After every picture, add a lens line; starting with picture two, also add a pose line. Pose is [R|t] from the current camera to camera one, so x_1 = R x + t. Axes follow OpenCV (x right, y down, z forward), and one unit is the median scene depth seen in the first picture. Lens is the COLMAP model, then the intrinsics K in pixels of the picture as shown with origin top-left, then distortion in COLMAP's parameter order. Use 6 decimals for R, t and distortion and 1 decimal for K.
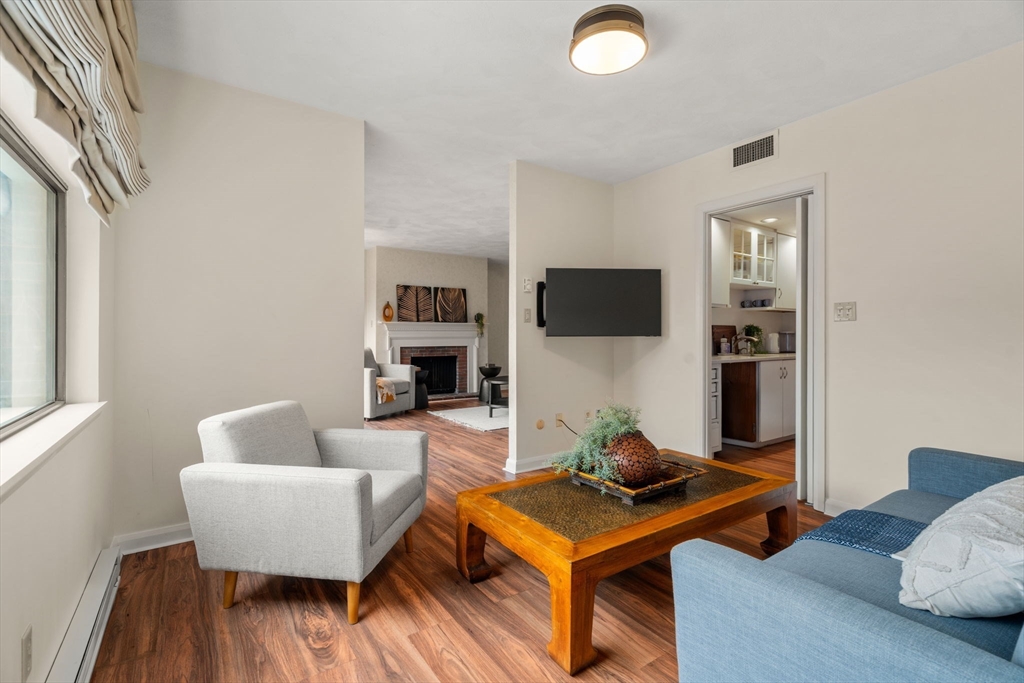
lens RADIAL K [[472.3, 0, 512.0], [0, 472.3, 338.5], [0, 0, 1]] dist [-0.004772, -0.000832]
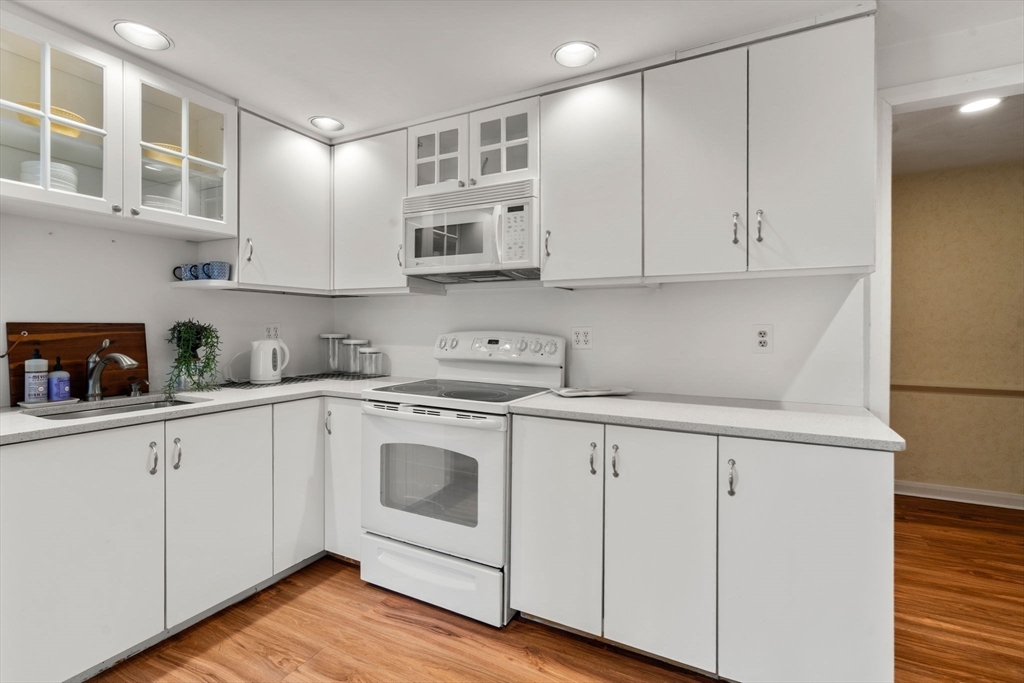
lens RADIAL K [[472.3, 0, 514.2], [0, 472.3, 325.7], [0, 0, 1]] dist [-0.004772, -0.000832]
pose [[0.886296, 0.008104, 0.463049, 0.582349], [-0.006577, 0.999966, -0.004912, -0.025709], [-0.463073, 0.001308, 0.886319, 0.501440]]
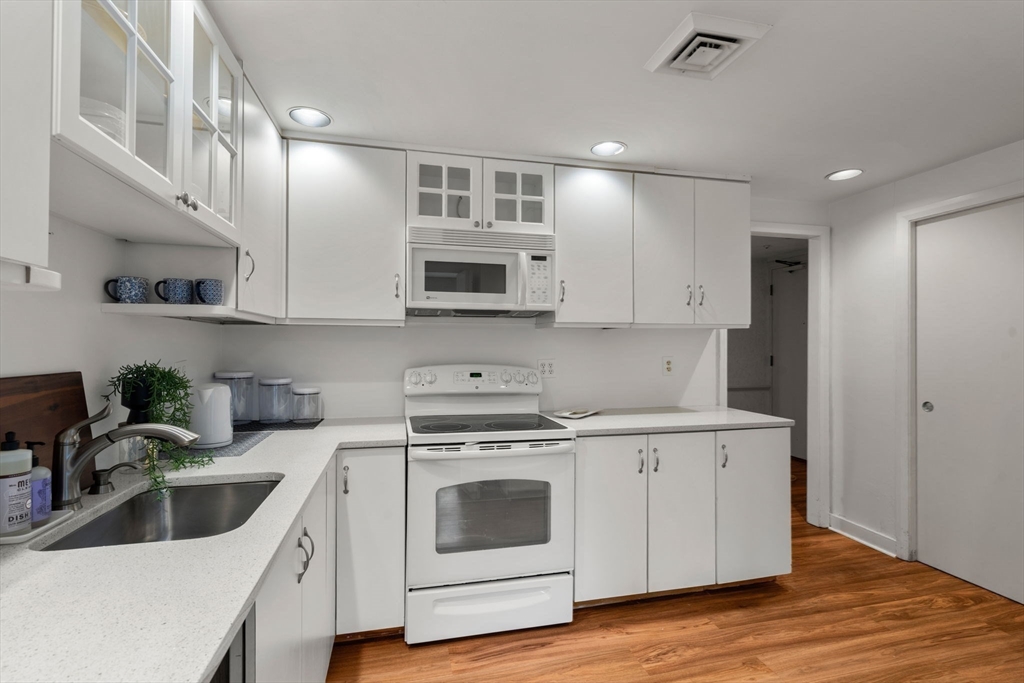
lens RADIAL K [[472.3, 0, 505.7], [0, 472.3, 339.5], [0, 0, 1]] dist [-0.004772, -0.000832]
pose [[0.366439, 0.014650, 0.930327, 0.333604], [-0.000731, 0.999880, -0.015457, -0.041115], [-0.930442, 0.004984, 0.366406, 0.718410]]
